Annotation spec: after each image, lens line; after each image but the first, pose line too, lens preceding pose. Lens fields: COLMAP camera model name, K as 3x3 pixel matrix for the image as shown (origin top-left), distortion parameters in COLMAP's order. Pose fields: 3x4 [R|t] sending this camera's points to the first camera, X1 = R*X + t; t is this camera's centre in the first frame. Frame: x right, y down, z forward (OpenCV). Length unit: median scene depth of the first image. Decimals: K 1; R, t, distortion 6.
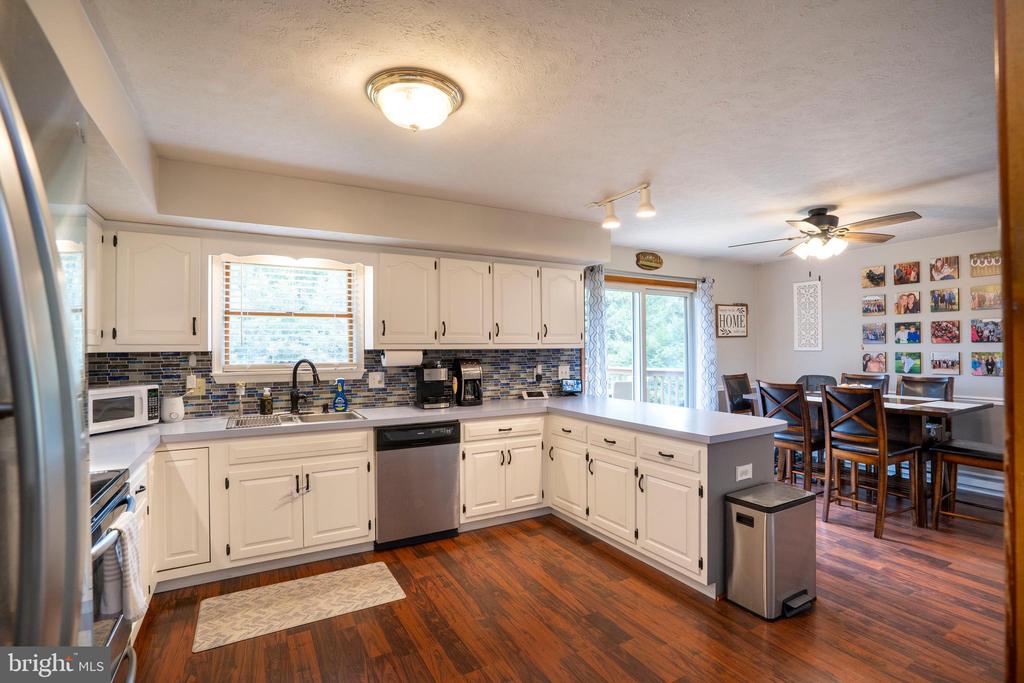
lens RADIAL K [[471.4, 0, 508.9], [0, 471.4, 346.3], [0, 0, 1]] dist [-0.035160, -0.000110]
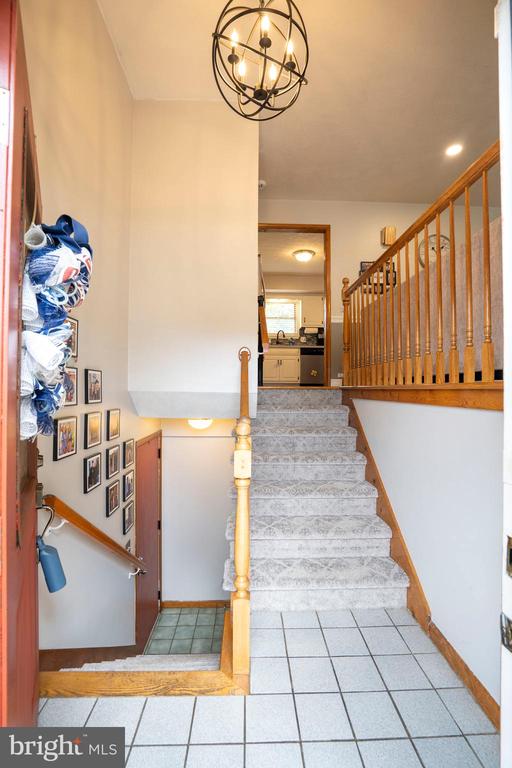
lens RADIAL K [[353.5, 0, 256.0], [0, 353.5, 384.0], [0, 0, 1]] dist [-0.035160, -0.000110]
pose [[0.882526, 0.005408, -0.470233, 0.544415], [-0.008768, 0.999949, -0.004955, 0.396121], [0.470182, 0.008495, 0.882529, -1.195332]]
